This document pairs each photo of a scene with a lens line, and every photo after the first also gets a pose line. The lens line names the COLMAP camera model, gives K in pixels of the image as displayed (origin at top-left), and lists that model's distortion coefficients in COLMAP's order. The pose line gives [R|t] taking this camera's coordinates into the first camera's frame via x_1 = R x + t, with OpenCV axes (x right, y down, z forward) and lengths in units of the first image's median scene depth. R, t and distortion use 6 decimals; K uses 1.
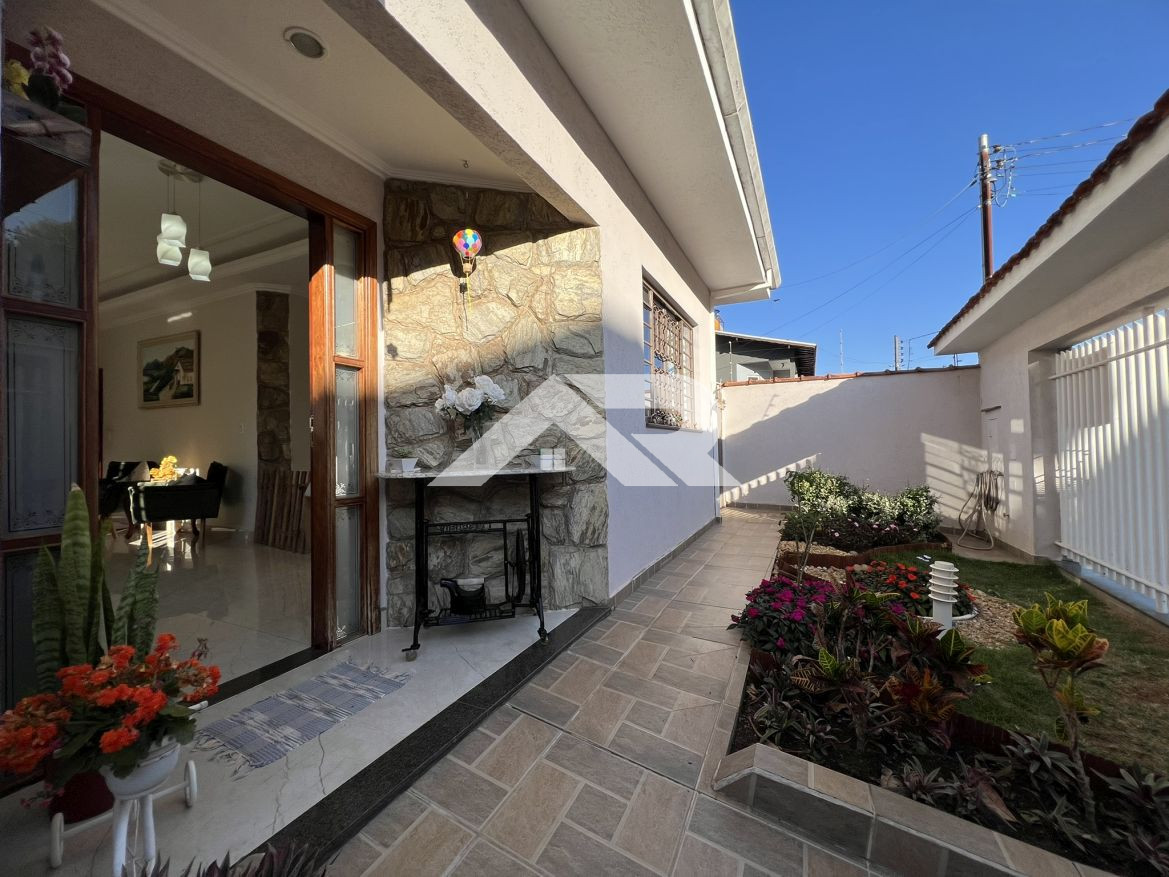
lens RADIAL K [[467.7, 0, 588.9], [0, 467.7, 442.0], [0, 0, 1]] dist [0.000019, -0.000306]
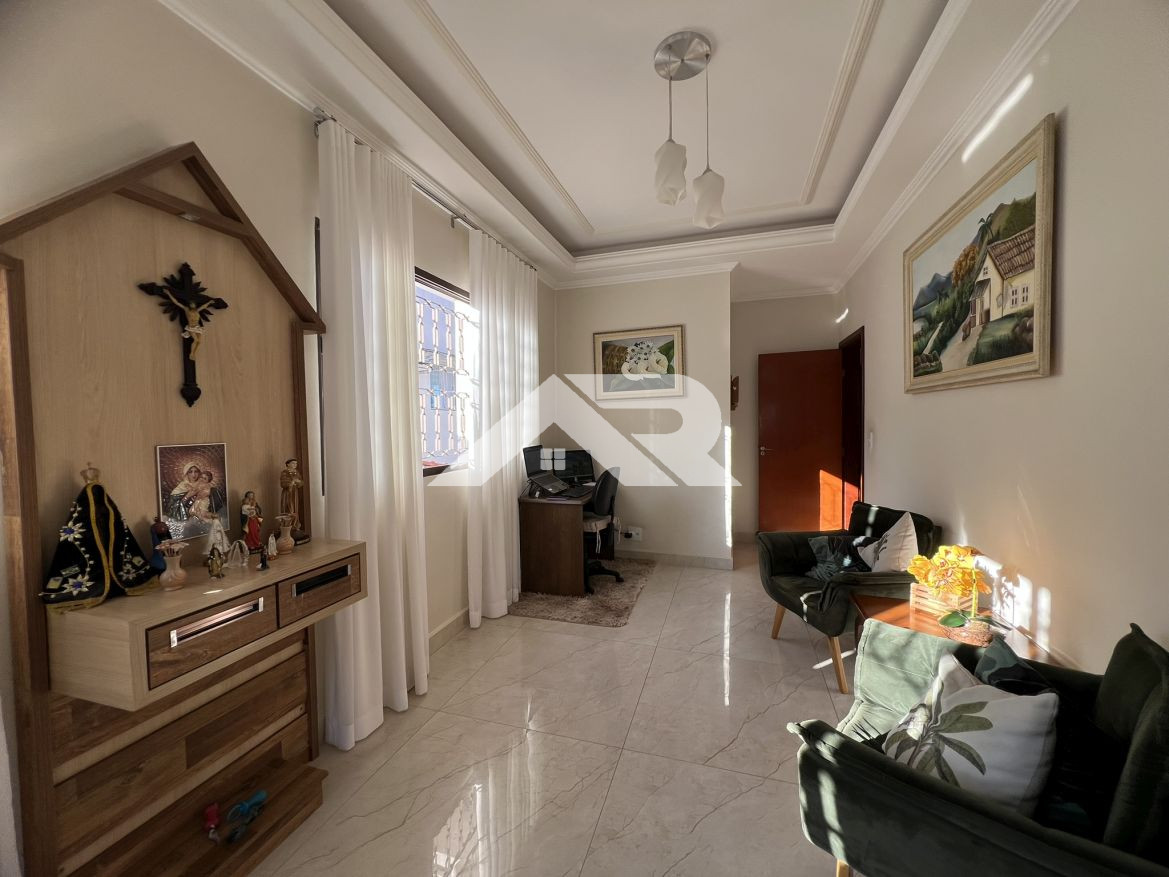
lens RADIAL K [[467.7, 0, 586.8], [0, 467.7, 439.6], [0, 0, 1]] dist [0.000019, -0.000306]
pose [[0.132681, 0.044705, -0.990150, -0.564264], [0.036248, 0.998095, 0.049921, -0.062992], [0.990496, -0.042515, 0.130808, 0.650988]]
